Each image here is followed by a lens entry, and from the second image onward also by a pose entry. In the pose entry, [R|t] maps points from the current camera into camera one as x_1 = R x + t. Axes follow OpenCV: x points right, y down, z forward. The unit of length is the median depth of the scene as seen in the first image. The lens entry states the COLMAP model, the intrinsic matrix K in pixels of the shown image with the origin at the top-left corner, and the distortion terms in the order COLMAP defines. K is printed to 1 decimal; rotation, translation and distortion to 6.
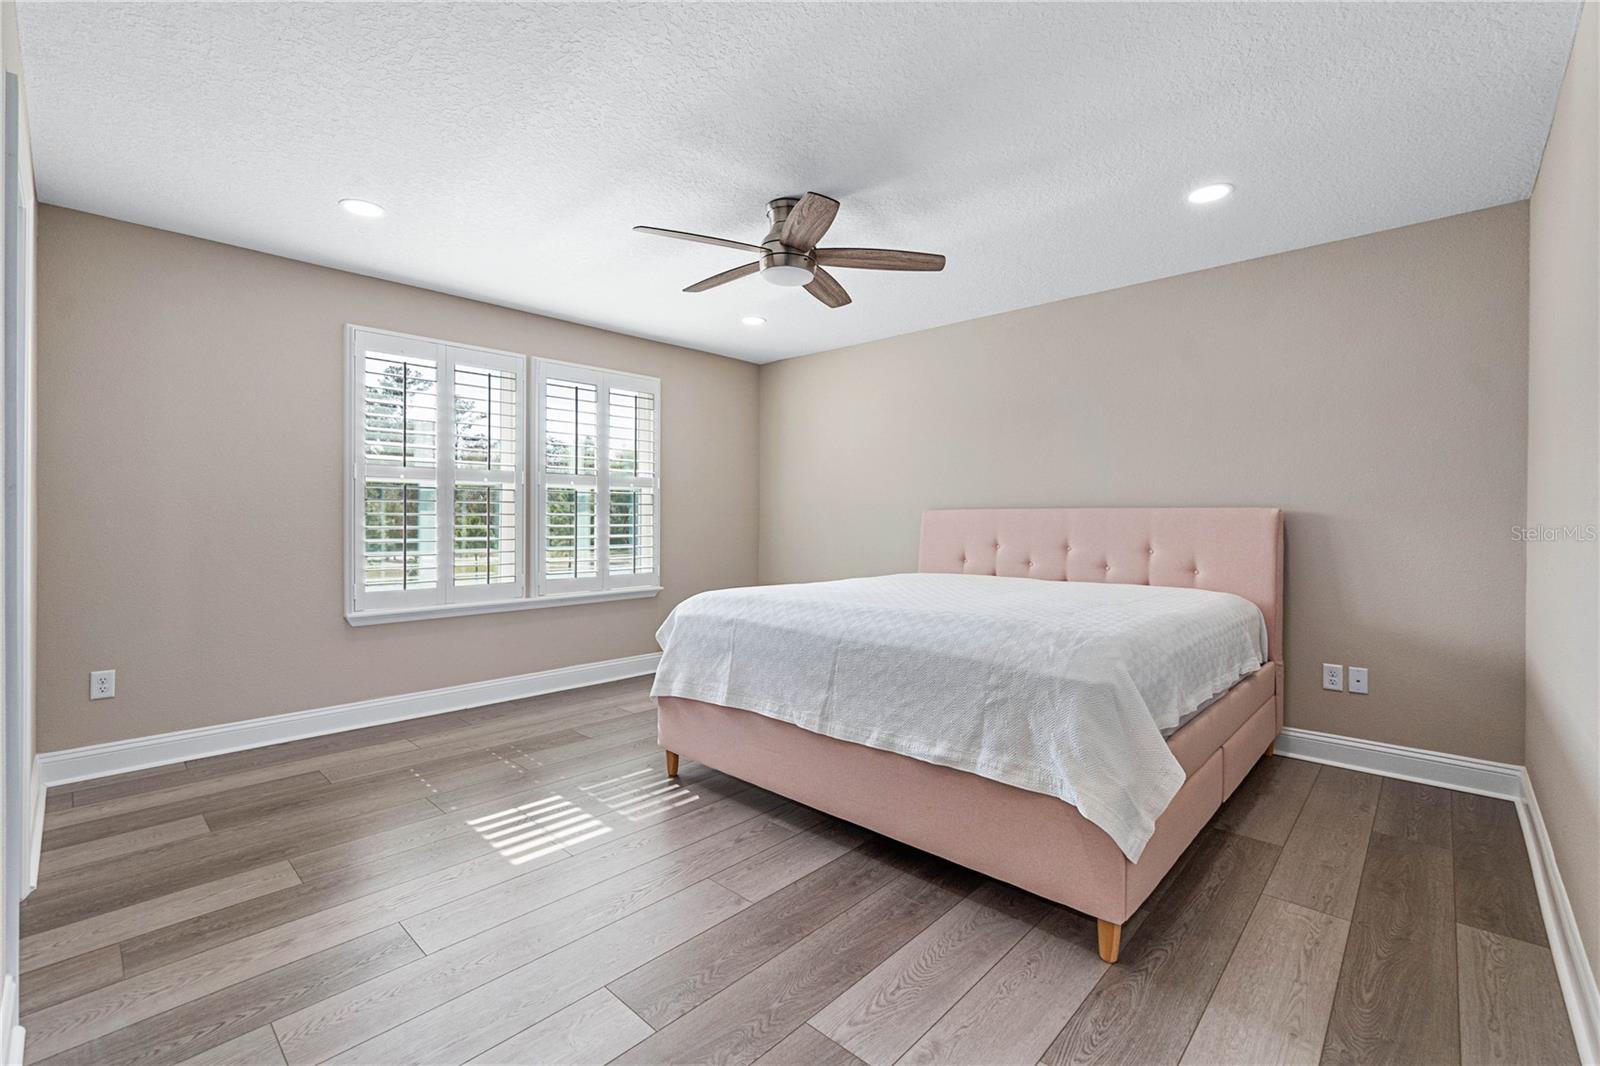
lens RADIAL K [[680.8, 0, 801.6], [0, 680.8, 521.4], [0, 0, 1]] dist [-0.009122, 0.000400]
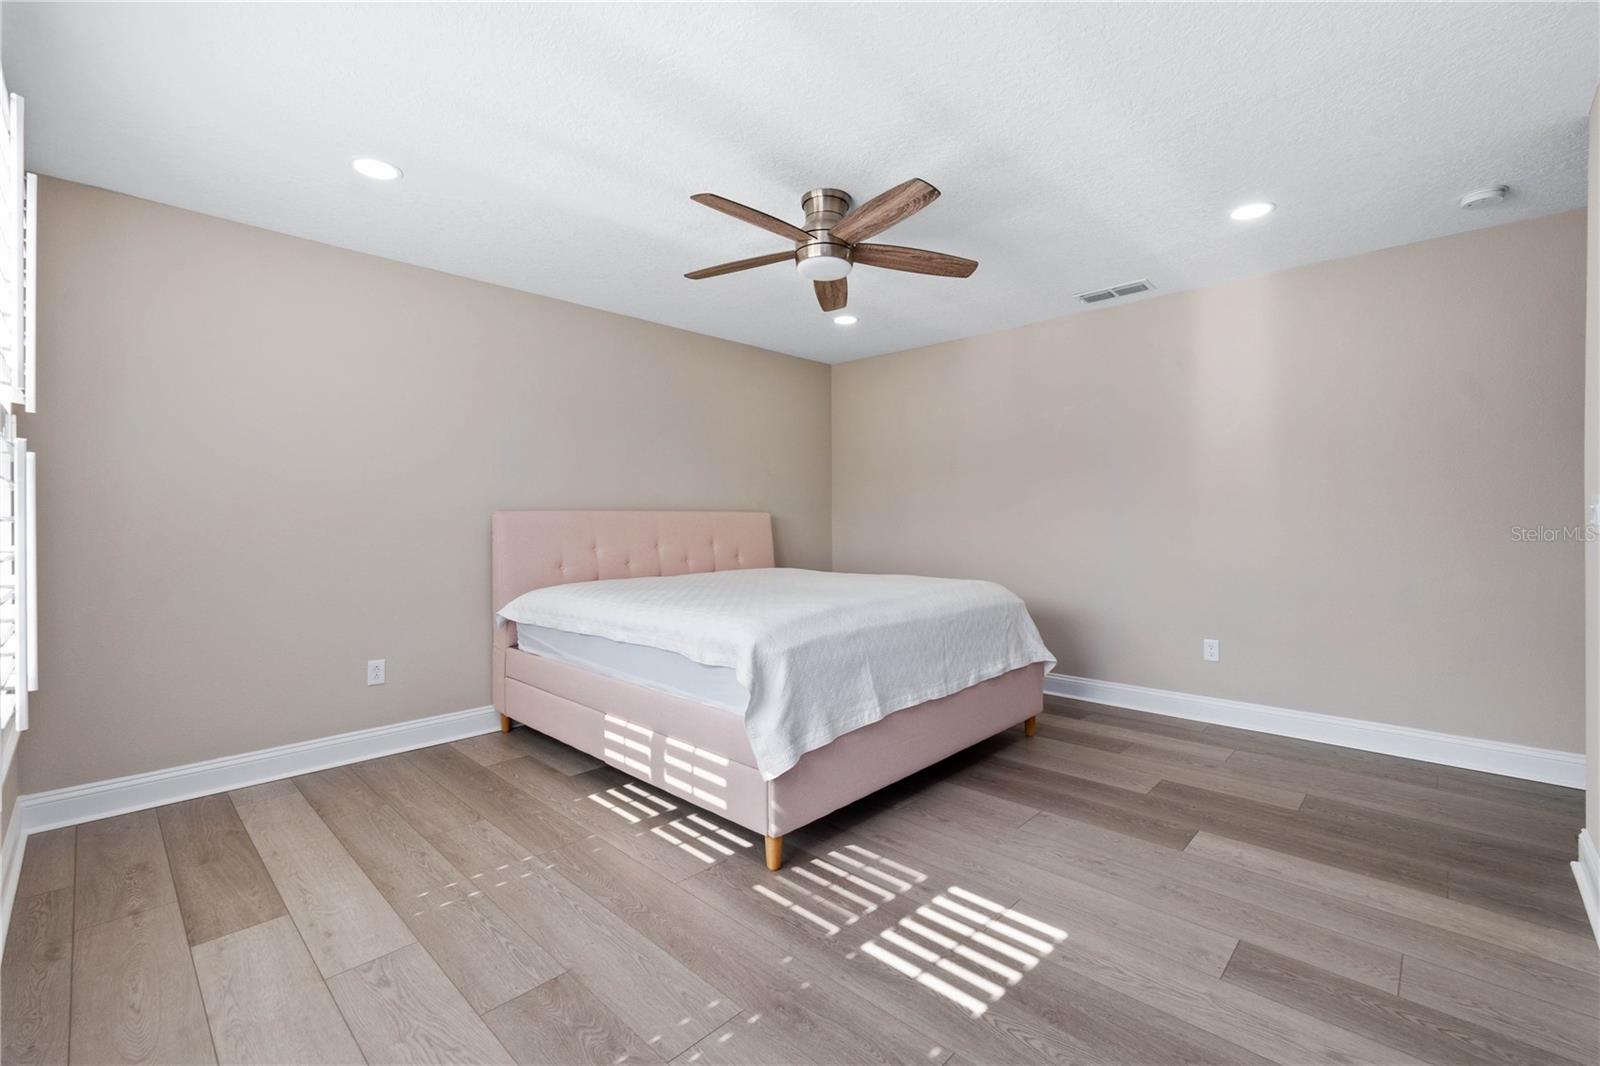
lens RADIAL K [[680.8, 0, 801.6], [0, 680.8, 521.4], [0, 0, 1]] dist [-0.009122, 0.000400]
pose [[-0.000796, -0.001457, 0.999999, -1.094444], [0.002334, 0.999996, 0.001459, -0.005715], [-0.999997, 0.002335, -0.000792, 1.148565]]
